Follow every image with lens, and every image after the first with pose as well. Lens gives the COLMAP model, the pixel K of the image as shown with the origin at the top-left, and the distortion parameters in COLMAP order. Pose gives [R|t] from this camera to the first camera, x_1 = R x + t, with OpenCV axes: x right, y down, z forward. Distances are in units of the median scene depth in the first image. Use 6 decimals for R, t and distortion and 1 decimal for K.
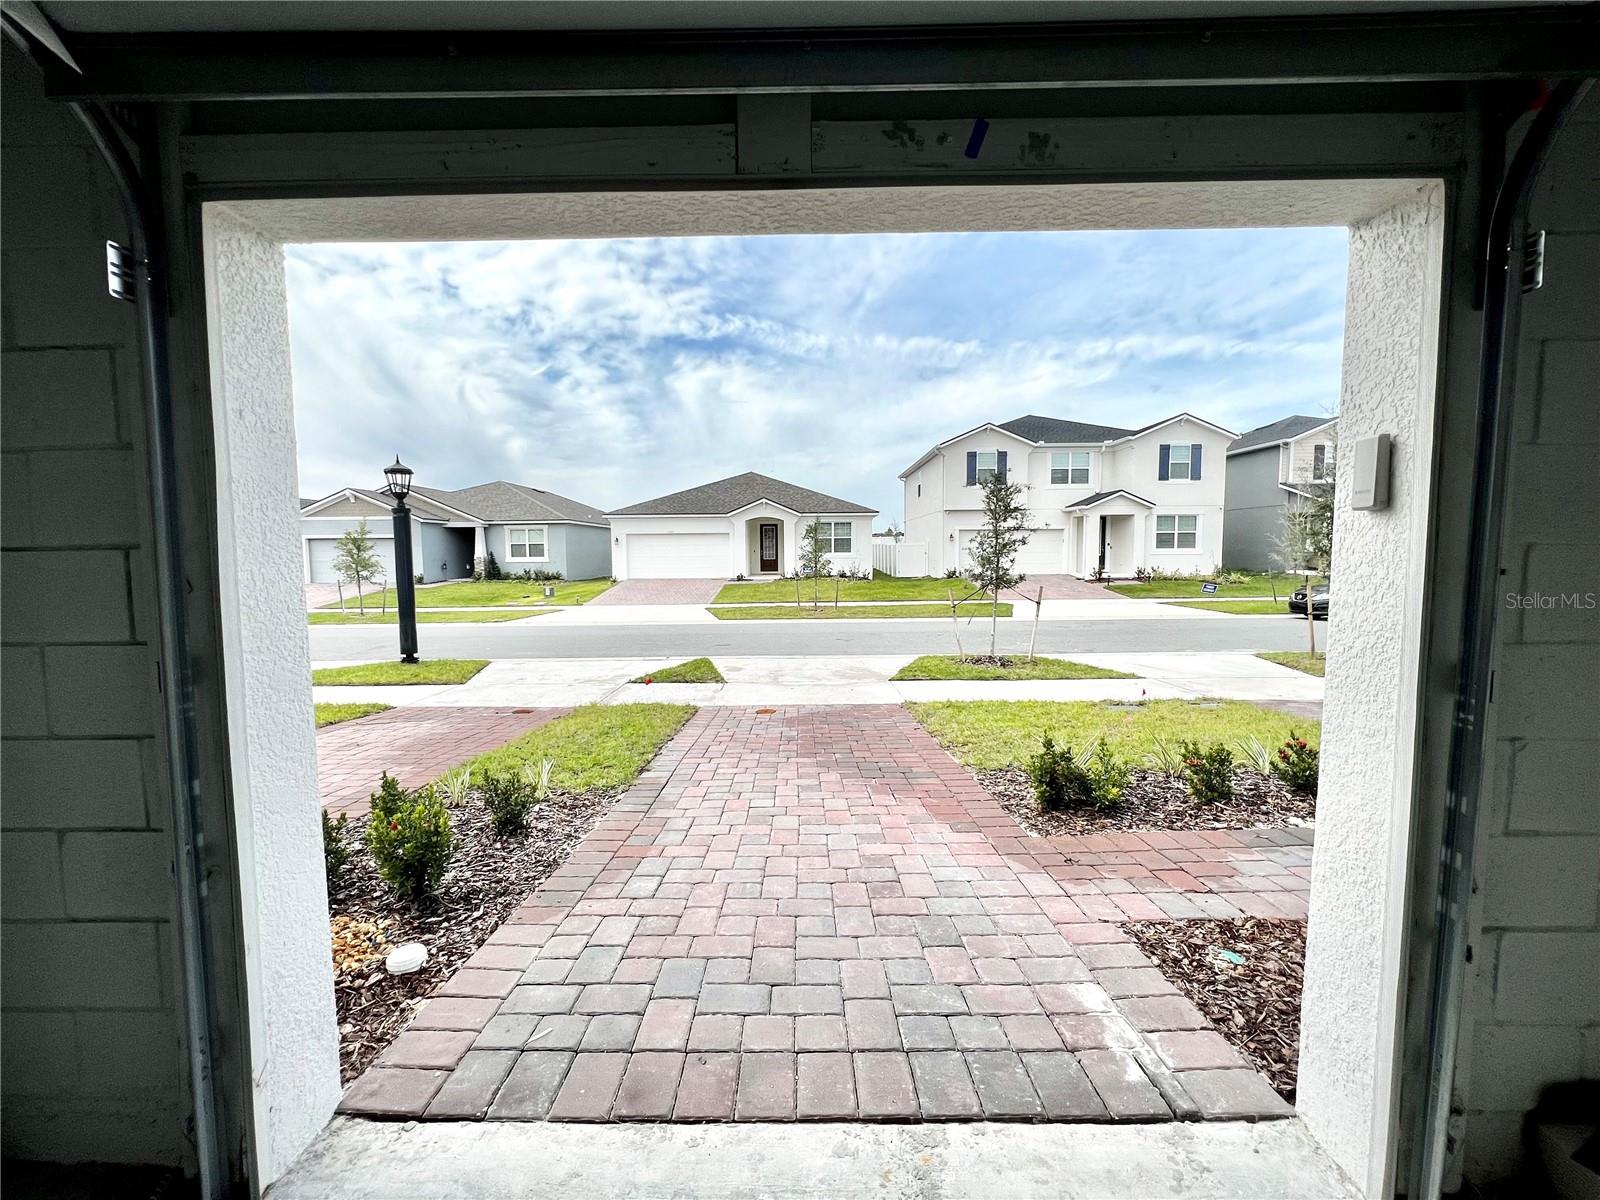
lens RADIAL K [[640.4, 0, 797.1], [0, 640.4, 599.4], [0, 0, 1]] dist [0.000852, 0.000029]
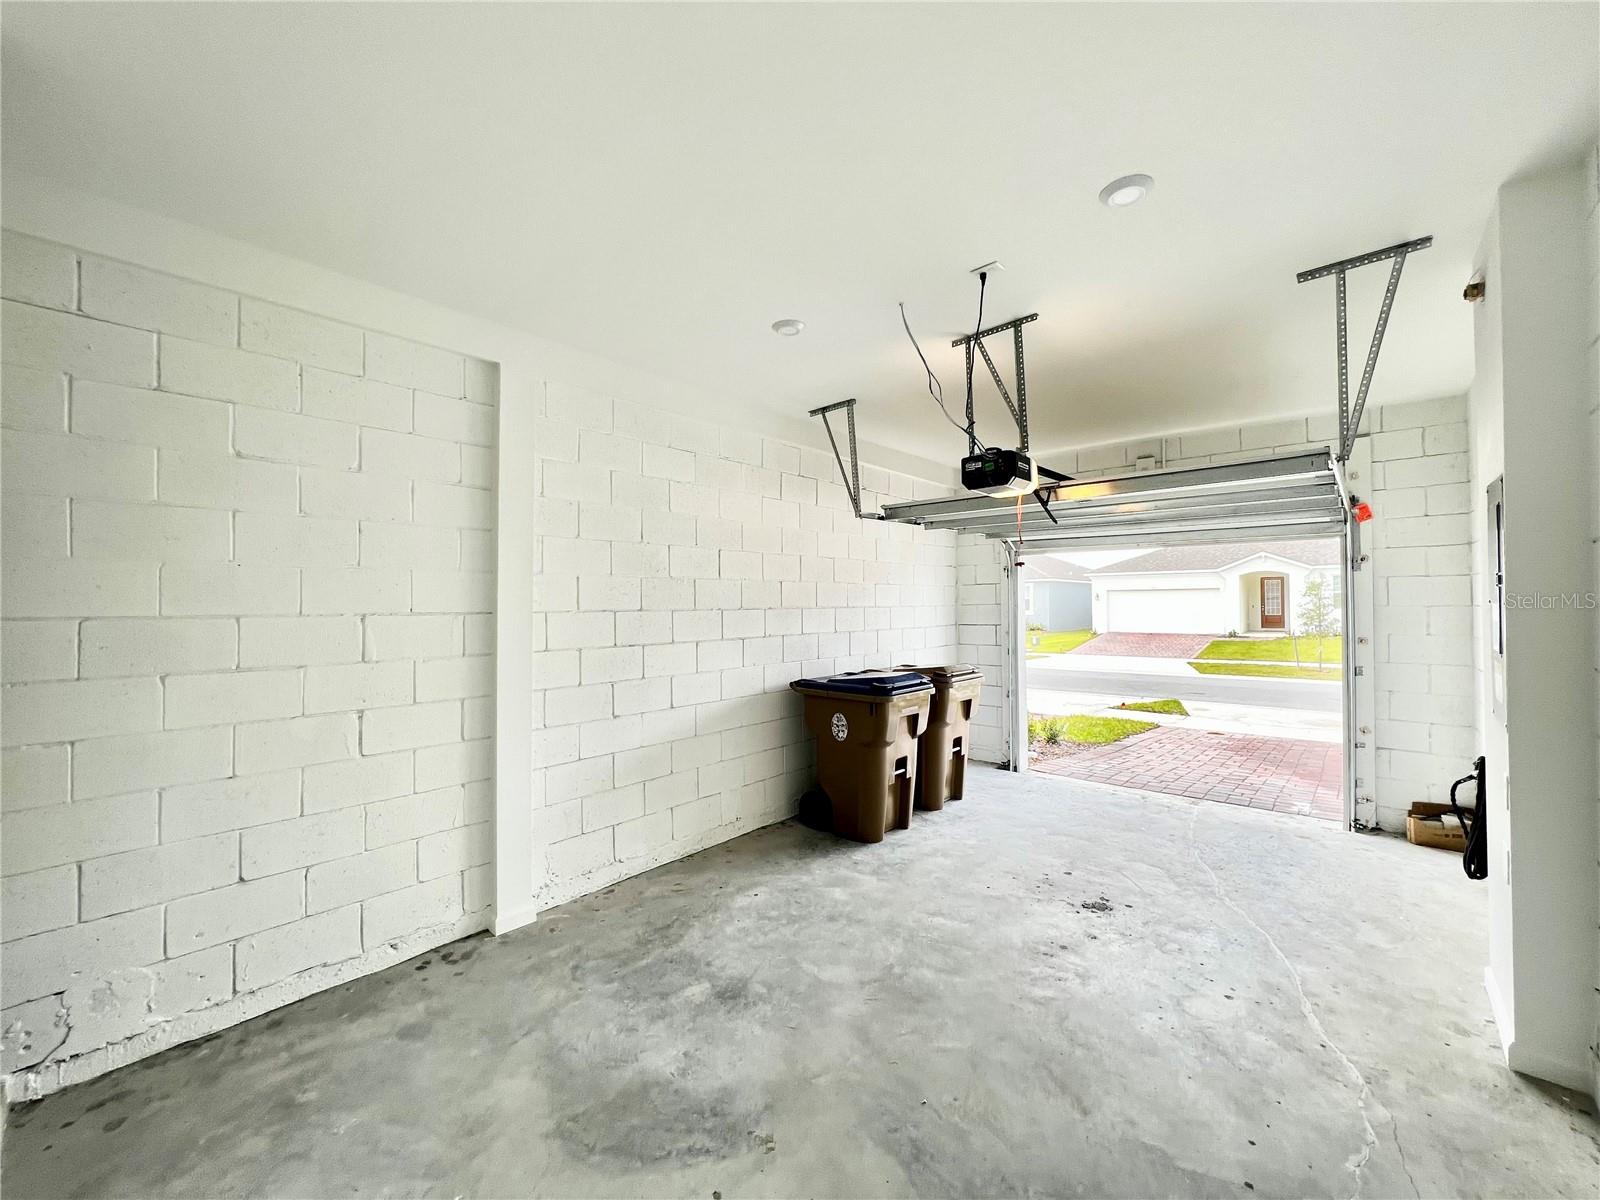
lens RADIAL K [[640.4, 0, 796.4], [0, 640.4, 597.7], [0, 0, 1]] dist [0.000852, 0.000029]
pose [[0.758903, -0.005010, -0.651184, 0.055478], [-0.047264, 0.996909, -0.062752, 0.004136], [0.649486, 0.078401, 0.756321, -0.218920]]
